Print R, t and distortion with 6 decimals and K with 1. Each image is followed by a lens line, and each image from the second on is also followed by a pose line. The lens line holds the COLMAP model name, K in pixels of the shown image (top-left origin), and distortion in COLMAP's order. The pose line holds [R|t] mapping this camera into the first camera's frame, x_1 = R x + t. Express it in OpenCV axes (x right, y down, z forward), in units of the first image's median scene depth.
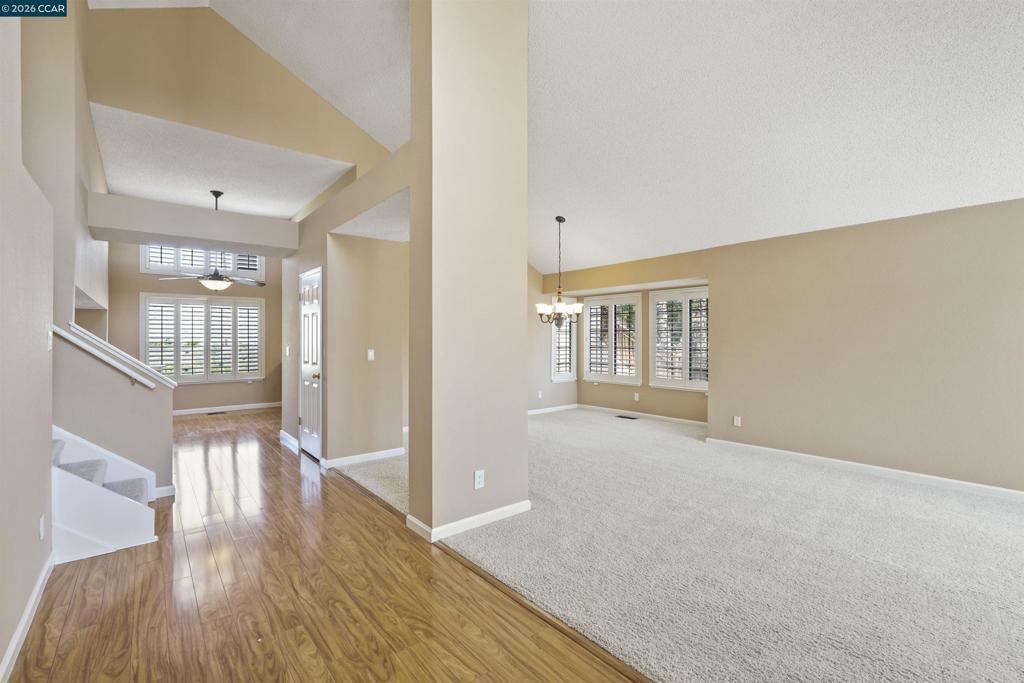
lens RADIAL K [[453.5, 0, 511.4], [0, 453.5, 334.8], [0, 0, 1]] dist [-0.010252, 0.005858]
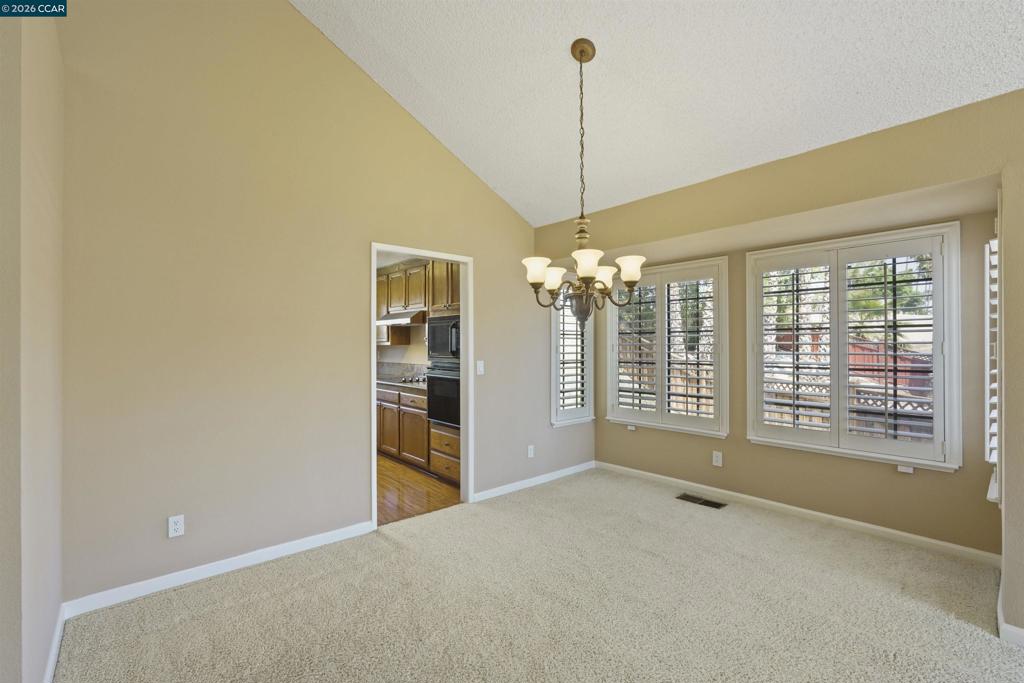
lens RADIAL K [[453.5, 0, 514.0], [0, 453.5, 339.8], [0, 0, 1]] dist [-0.010252, 0.005858]
pose [[0.999253, -0.002380, 0.038583, 0.023672], [0.002575, 0.999984, -0.004999, 0.002915], [-0.038571, 0.005094, 0.999243, 0.466737]]
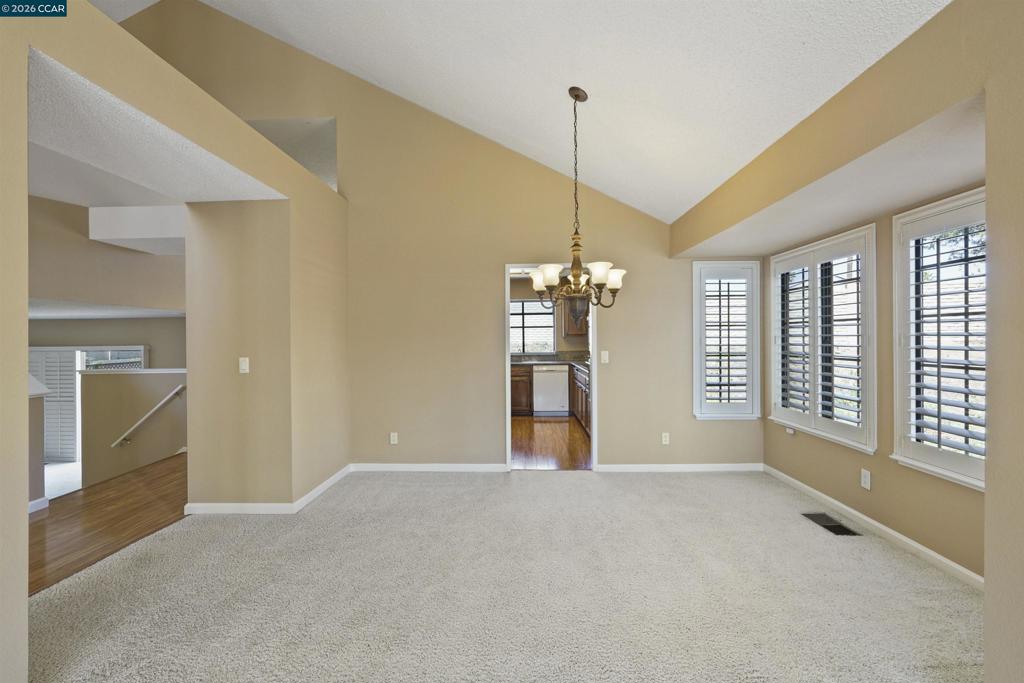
lens RADIAL K [[453.5, 0, 513.7], [0, 453.5, 335.3], [0, 0, 1]] dist [-0.010252, 0.005858]
pose [[0.759863, -0.008505, -0.650028, 0.284930], [0.012237, 0.999924, 0.001221, 0.001309], [0.649968, -0.008882, 0.759910, 0.454993]]
